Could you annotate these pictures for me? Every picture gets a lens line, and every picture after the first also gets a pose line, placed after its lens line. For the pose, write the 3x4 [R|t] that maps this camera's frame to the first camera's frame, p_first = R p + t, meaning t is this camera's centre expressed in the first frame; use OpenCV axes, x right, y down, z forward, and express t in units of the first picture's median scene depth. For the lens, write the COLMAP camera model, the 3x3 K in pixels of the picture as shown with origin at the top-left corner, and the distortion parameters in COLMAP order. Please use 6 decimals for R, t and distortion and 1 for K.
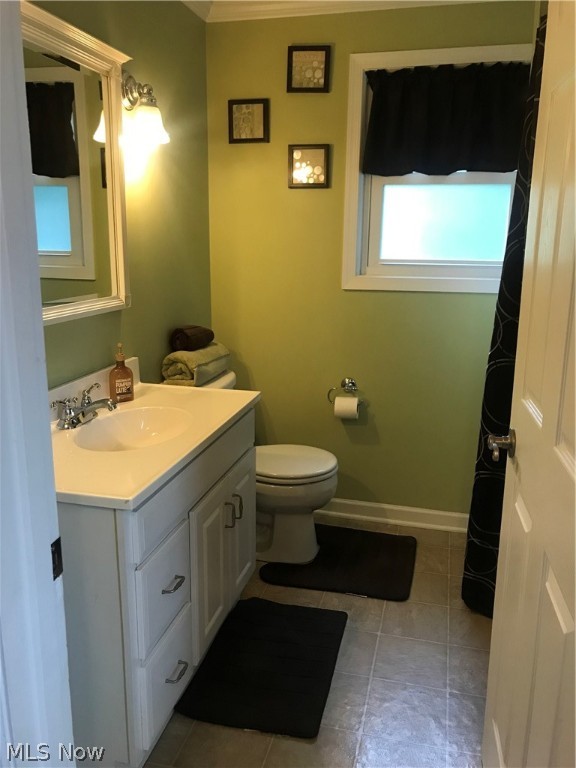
lens RADIAL K [[641.4, 0, 289.4], [0, 641.4, 381.8], [0, 0, 1]] dist [0.040157, -0.038061]
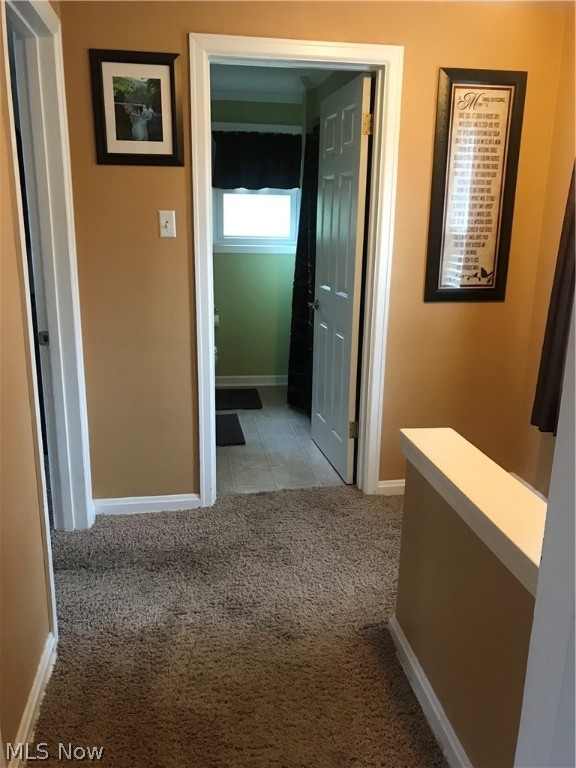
lens RADIAL K [[641.4, 0, 286.4], [0, 641.4, 385.0], [0, 0, 1]] dist [0.040157, -0.038061]
pose [[0.917091, -0.090411, 0.388290, -0.468789], [0.080604, 0.995882, 0.041508, 0.177891], [-0.390444, -0.006768, 0.920602, -0.776280]]
